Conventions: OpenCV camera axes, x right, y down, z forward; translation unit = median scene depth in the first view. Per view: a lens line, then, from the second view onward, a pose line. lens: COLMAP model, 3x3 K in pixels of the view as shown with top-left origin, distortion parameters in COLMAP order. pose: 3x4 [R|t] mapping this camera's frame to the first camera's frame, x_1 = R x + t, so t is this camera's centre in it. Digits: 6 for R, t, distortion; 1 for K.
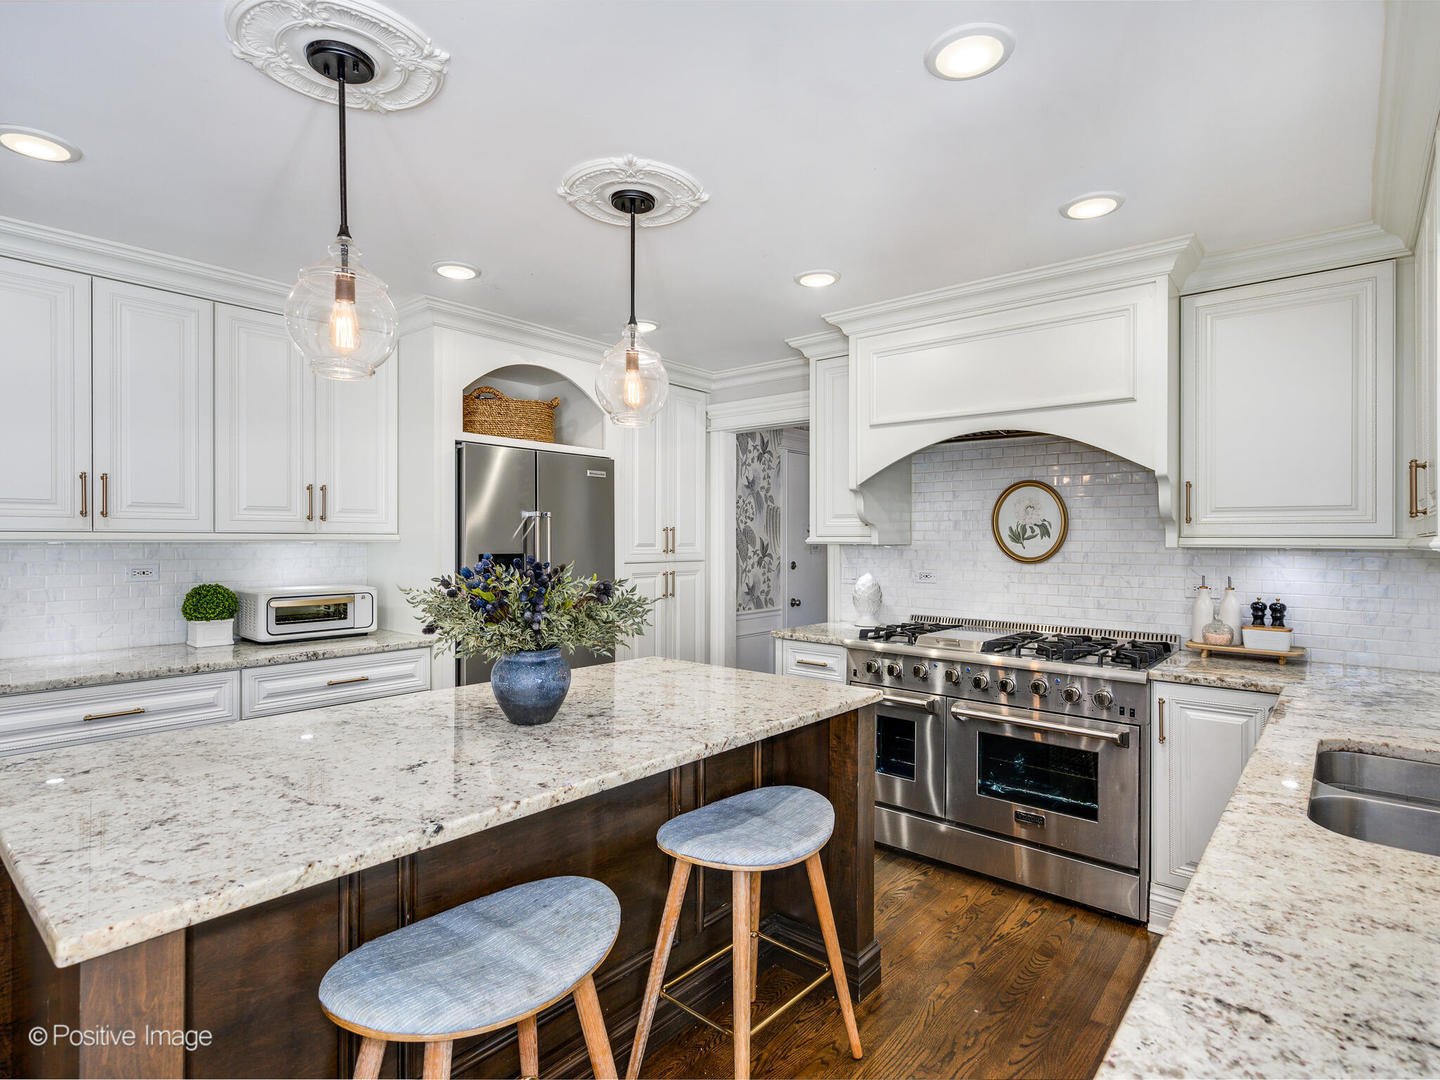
lens RADIAL K [[736.9, 0, 725.8], [0, 736.9, 538.3], [0, 0, 1]] dist [0.002318, -0.000081]
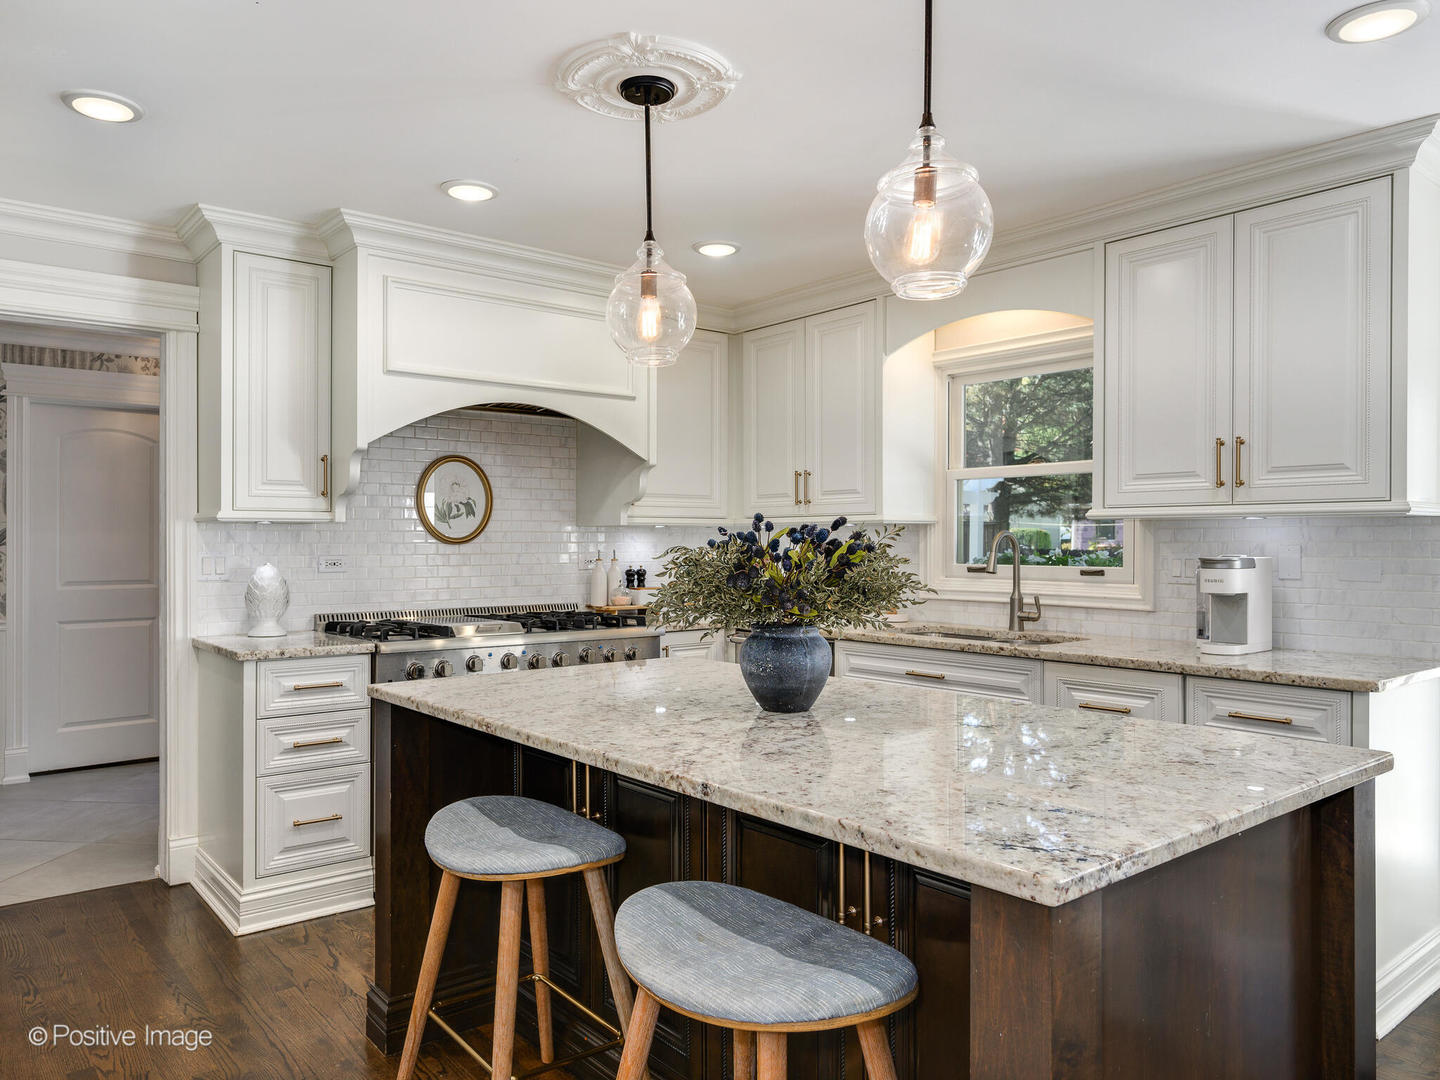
lens RADIAL K [[1004.8, 0, 717.8], [0, 1004.8, 544.9], [0, 0, 1]] dist [-0.007841, -0.003084]
pose [[0.209530, -0.001891, 0.977800, -0.815770], [0.007762, 0.999970, 0.000270, 0.039812], [-0.977771, 0.007533, 0.209539, 0.431460]]
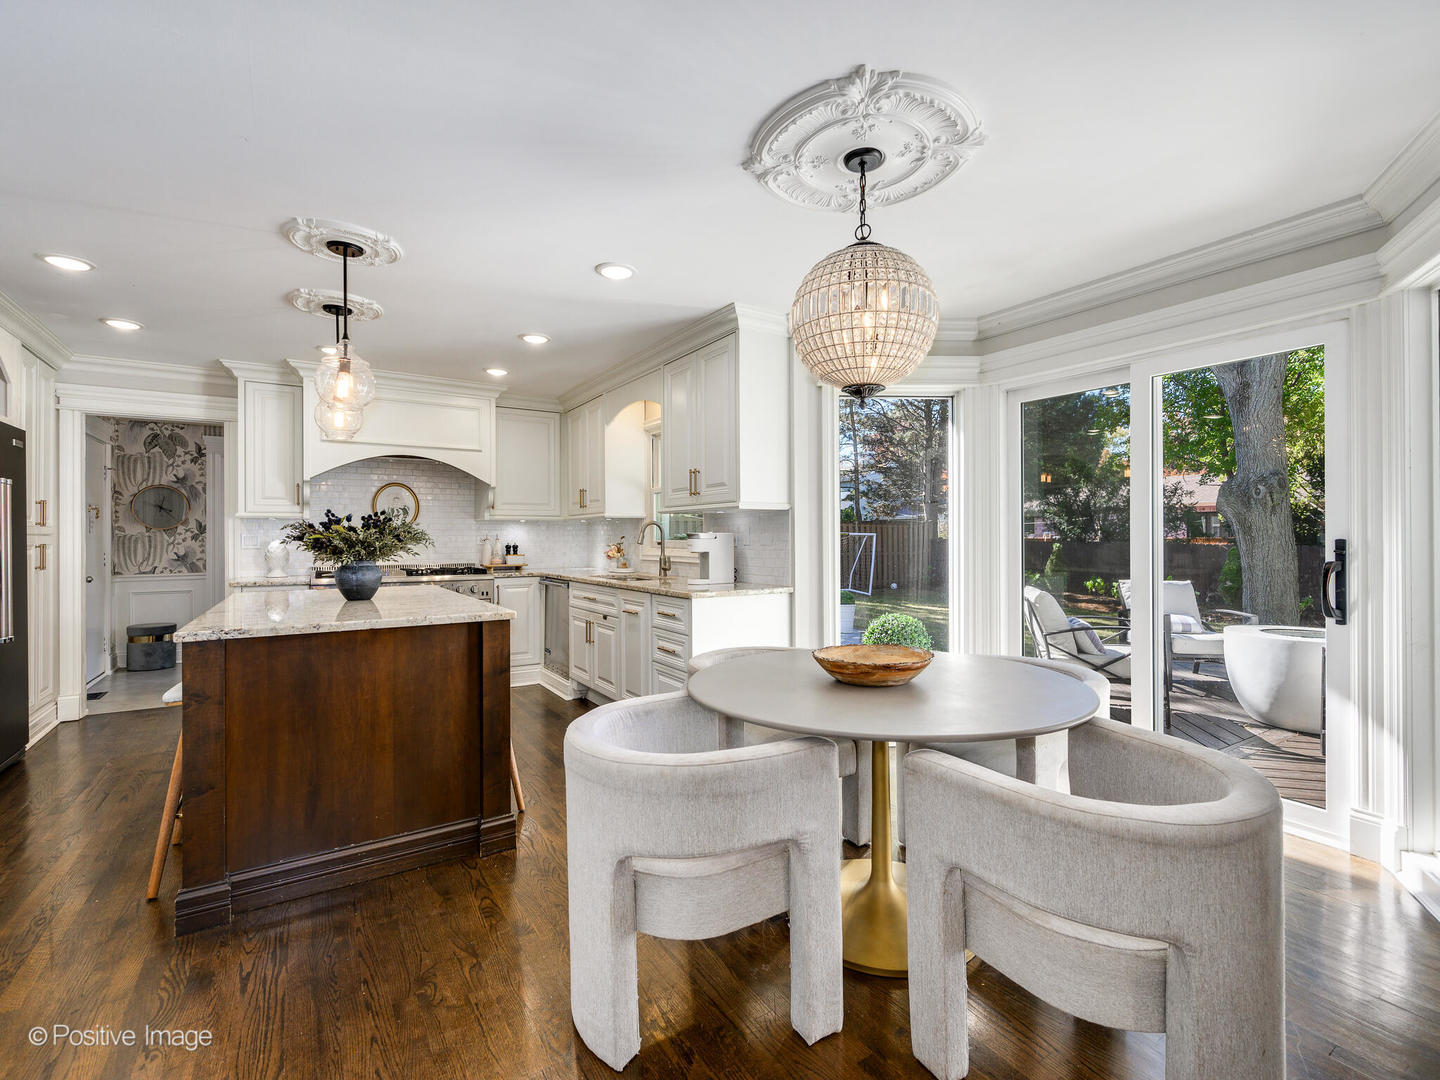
lens RADIAL K [[661.6, 0, 727.8], [0, 661.6, 532.6], [0, 0, 1]] dist [0.001888, 0.000260]
pose [[0.311612, 0.002104, 0.950207, -0.884646], [0.011542, 0.999915, -0.005999, 0.061010], [-0.950139, 0.012836, 0.311562, -0.246932]]
